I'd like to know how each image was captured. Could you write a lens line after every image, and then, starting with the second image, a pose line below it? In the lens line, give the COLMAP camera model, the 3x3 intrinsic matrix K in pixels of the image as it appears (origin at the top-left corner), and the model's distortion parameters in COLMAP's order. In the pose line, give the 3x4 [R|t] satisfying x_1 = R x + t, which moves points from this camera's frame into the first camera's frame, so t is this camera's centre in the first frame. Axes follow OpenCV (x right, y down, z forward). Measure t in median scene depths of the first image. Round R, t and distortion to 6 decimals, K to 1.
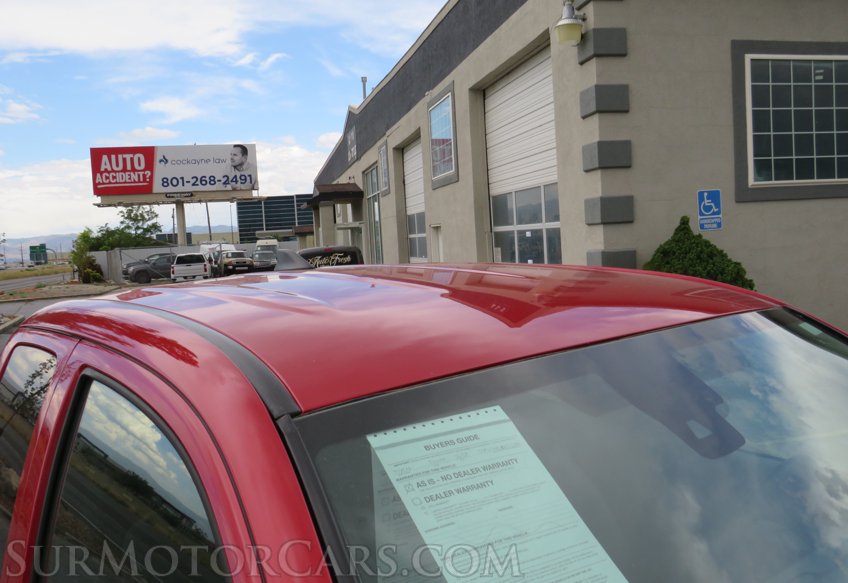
lens RADIAL K [[737.5, 0, 413.8], [0, 737.5, 279.3], [0, 0, 1]] dist [-0.027125, 0.025343]
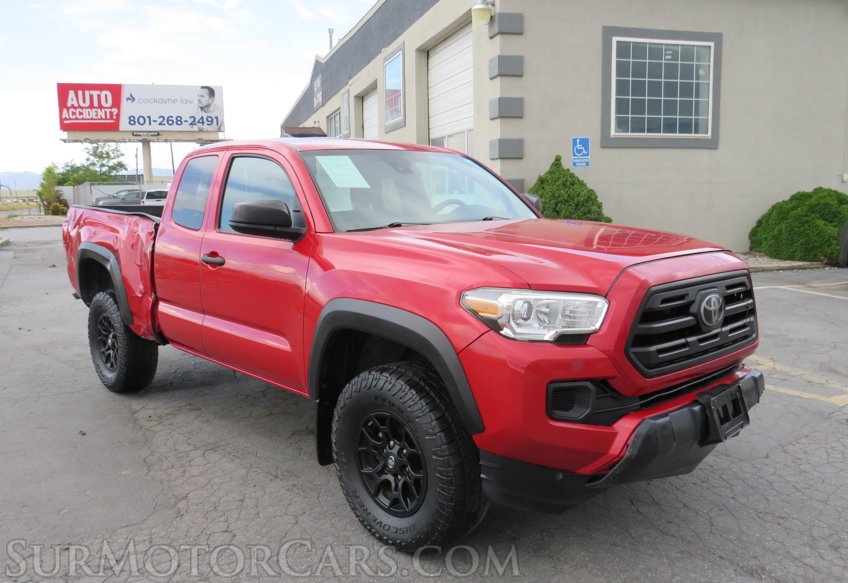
lens RADIAL K [[737.5, 0, 413.8], [0, 737.5, 279.3], [0, 0, 1]] dist [-0.027125, 0.025343]
pose [[0.998086, 0.032969, 0.052326, 0.011098], [-0.036283, 0.997309, 0.063705, 0.022153], [-0.050084, -0.065482, 0.996596, -0.122598]]
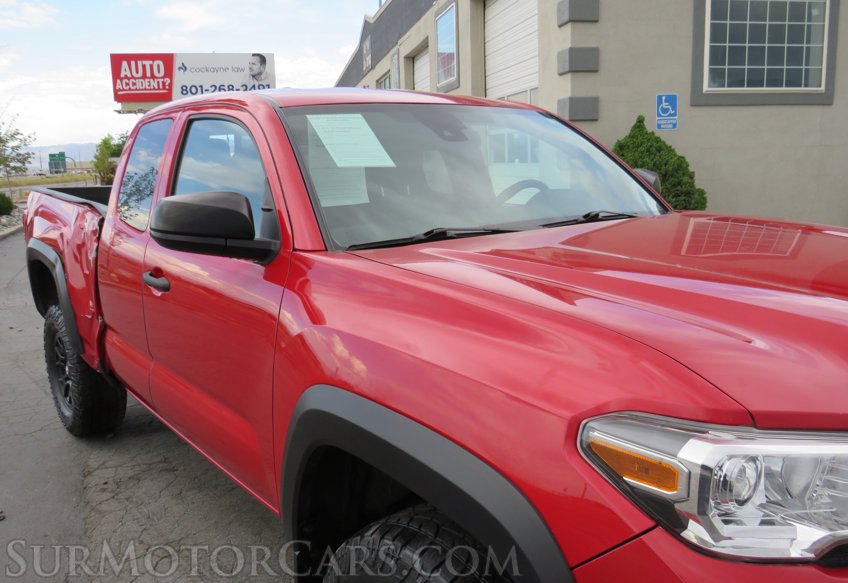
lens RADIAL K [[737.5, 0, 413.8], [0, 737.5, 279.3], [0, 0, 1]] dist [-0.027125, 0.025343]
pose [[0.999343, 0.029533, -0.021030, 0.014045], [-0.027039, 0.993526, 0.110338, 0.017048], [0.024152, -0.109697, 0.993672, -0.061088]]
